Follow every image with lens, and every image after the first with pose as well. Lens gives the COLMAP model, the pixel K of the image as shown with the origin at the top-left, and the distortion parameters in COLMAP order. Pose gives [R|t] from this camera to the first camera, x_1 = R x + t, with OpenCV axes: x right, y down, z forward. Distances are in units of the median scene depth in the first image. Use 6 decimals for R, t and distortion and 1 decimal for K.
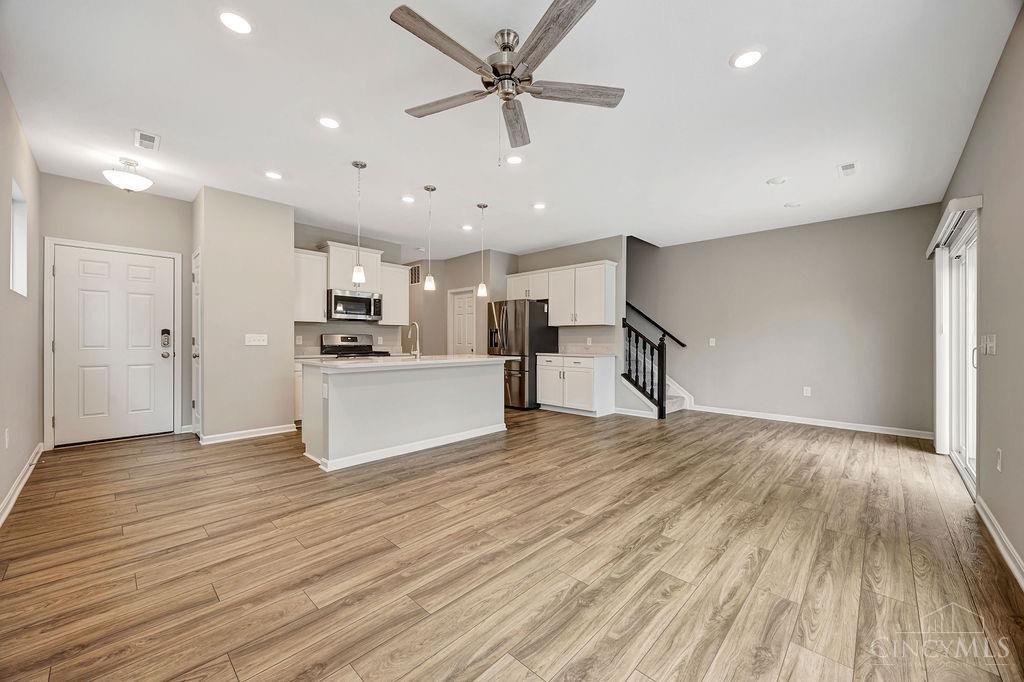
lens RADIAL K [[390.1, 0, 514.0], [0, 390.1, 339.8], [0, 0, 1]] dist [-0.001619, 0.000026]
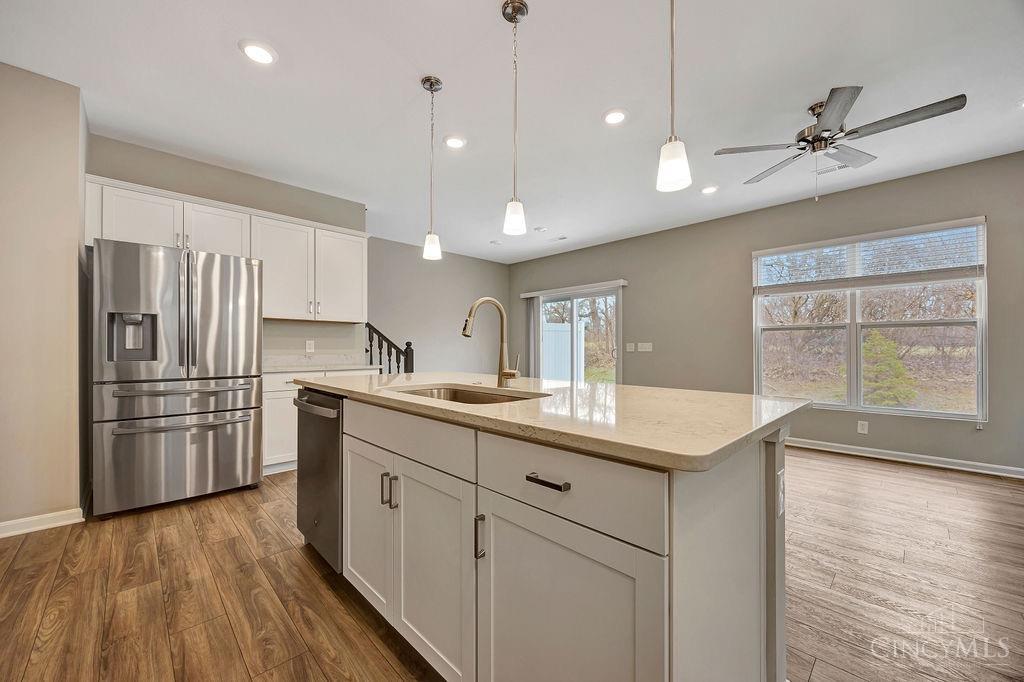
lens RADIAL K [[395.5, 0, 512.0], [0, 395.5, 341.0], [0, 0, 1]] dist [0.002355, 0.000147]
pose [[0.046654, 0.011240, 0.998848, -0.472776], [-0.001064, 0.999937, -0.011202, 0.002466], [-0.998911, -0.000540, 0.046663, 0.697984]]
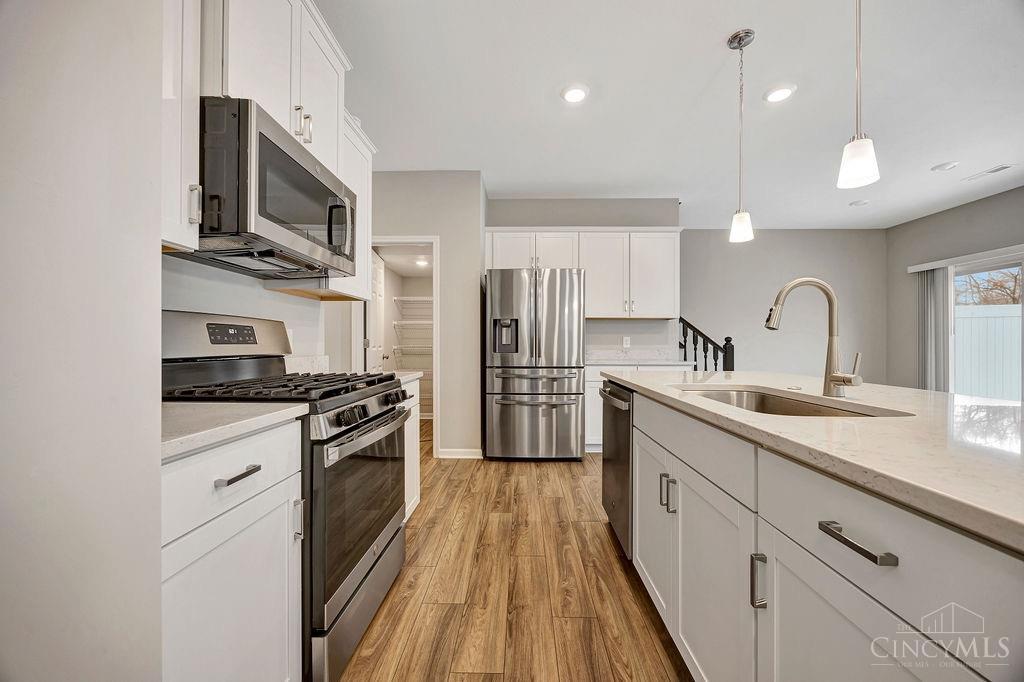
lens RADIAL K [[390.1, 0, 514.0], [0, 390.1, 339.8], [0, 0, 1]] dist [-0.001619, 0.000026]
pose [[0.739313, 0.000676, 0.673361, -0.455150], [0.003021, 0.999986, -0.004321, 0.002691], [-0.673355, 0.005228, 0.739301, 0.678706]]
